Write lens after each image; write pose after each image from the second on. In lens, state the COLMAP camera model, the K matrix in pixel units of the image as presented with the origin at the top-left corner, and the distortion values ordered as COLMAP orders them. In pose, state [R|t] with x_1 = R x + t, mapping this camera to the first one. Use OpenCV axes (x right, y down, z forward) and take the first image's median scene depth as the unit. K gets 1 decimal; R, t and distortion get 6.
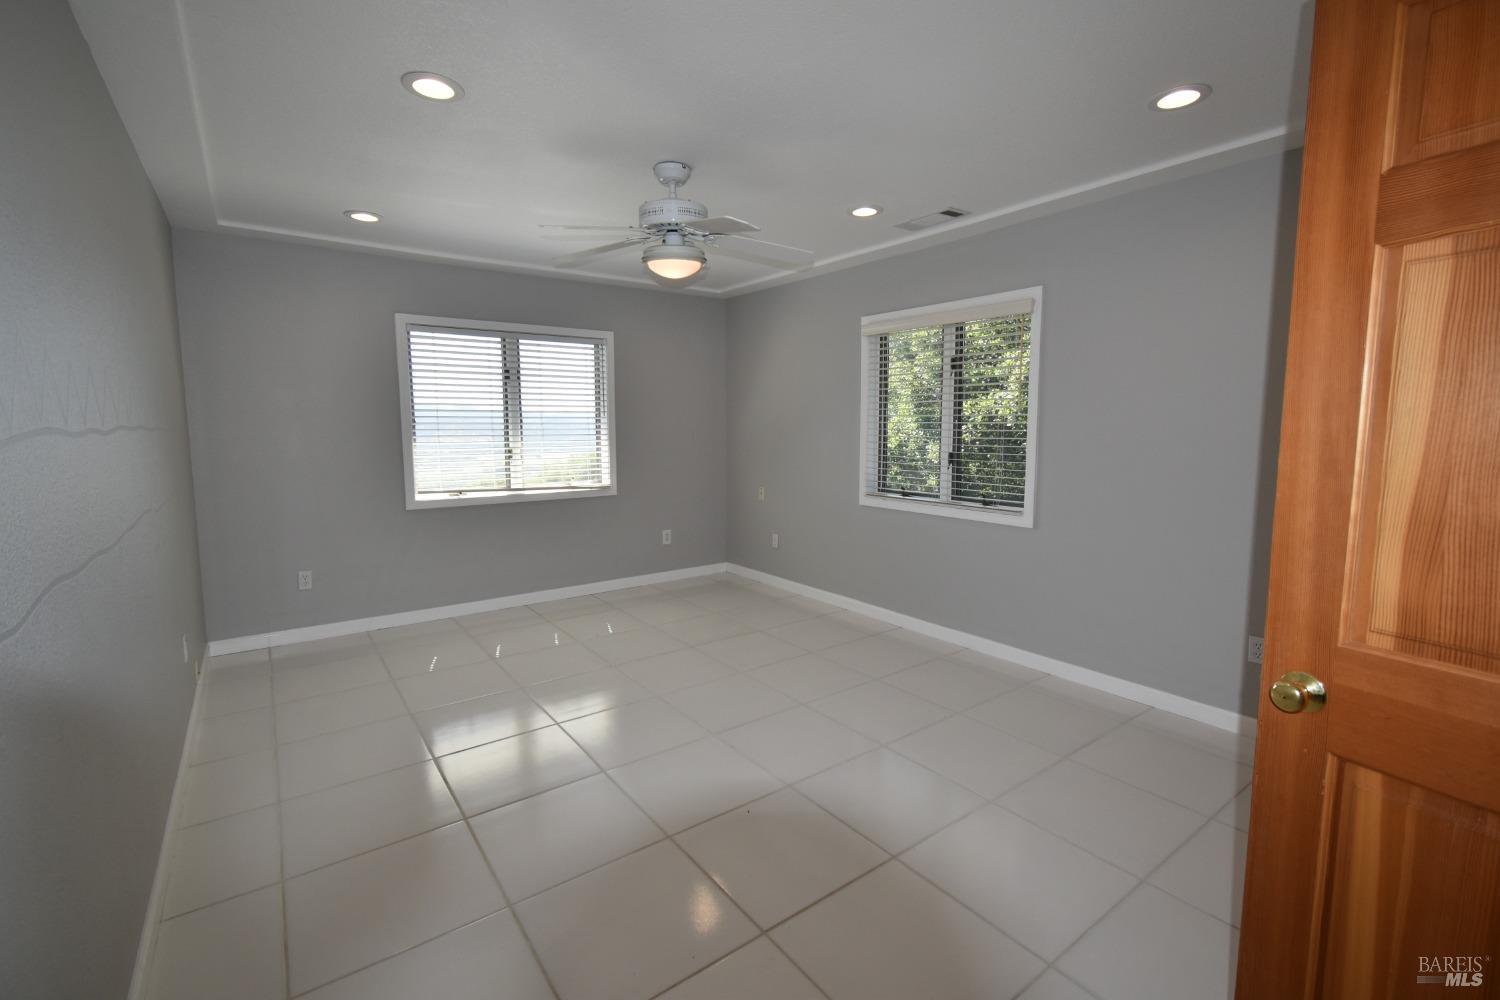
lens RADIAL K [[663.4, 0, 750.0], [0, 663.4, 500.0], [0, 0, 1]] dist [-0.000703, -0.000101]
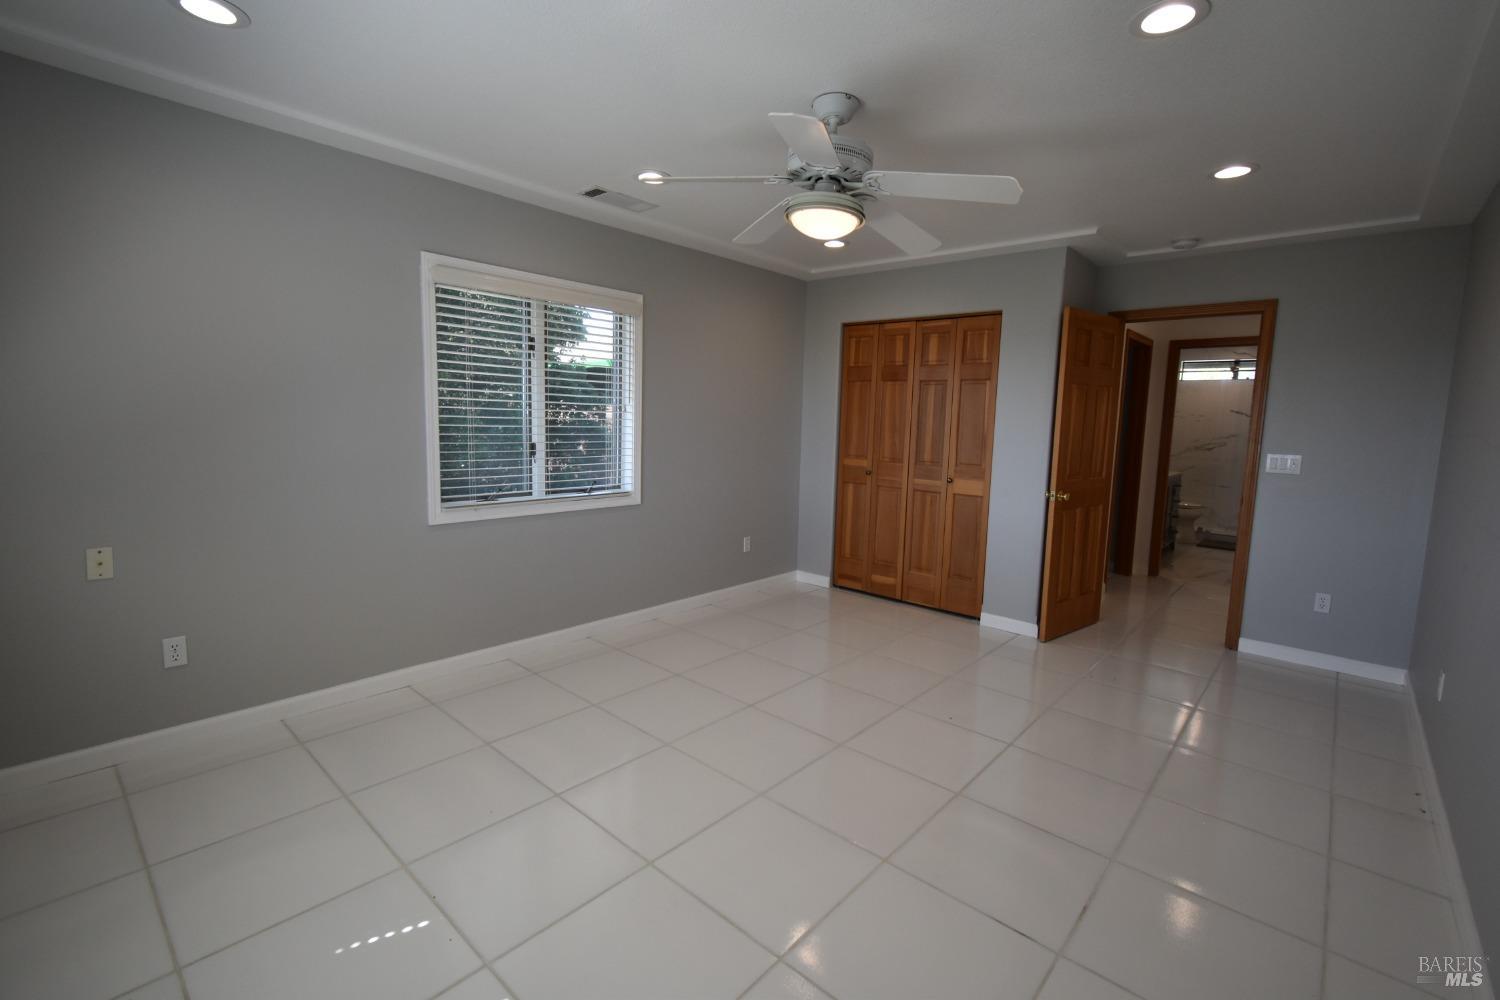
lens RADIAL K [[663.4, 0, 750.0], [0, 663.4, 500.0], [0, 0, 1]] dist [-0.000703, -0.000101]
pose [[-0.191099, -0.125504, 0.973514, -0.630537], [0.089689, 0.985411, 0.144644, -0.098132], [-0.977465, 0.114954, -0.177055, 0.872207]]
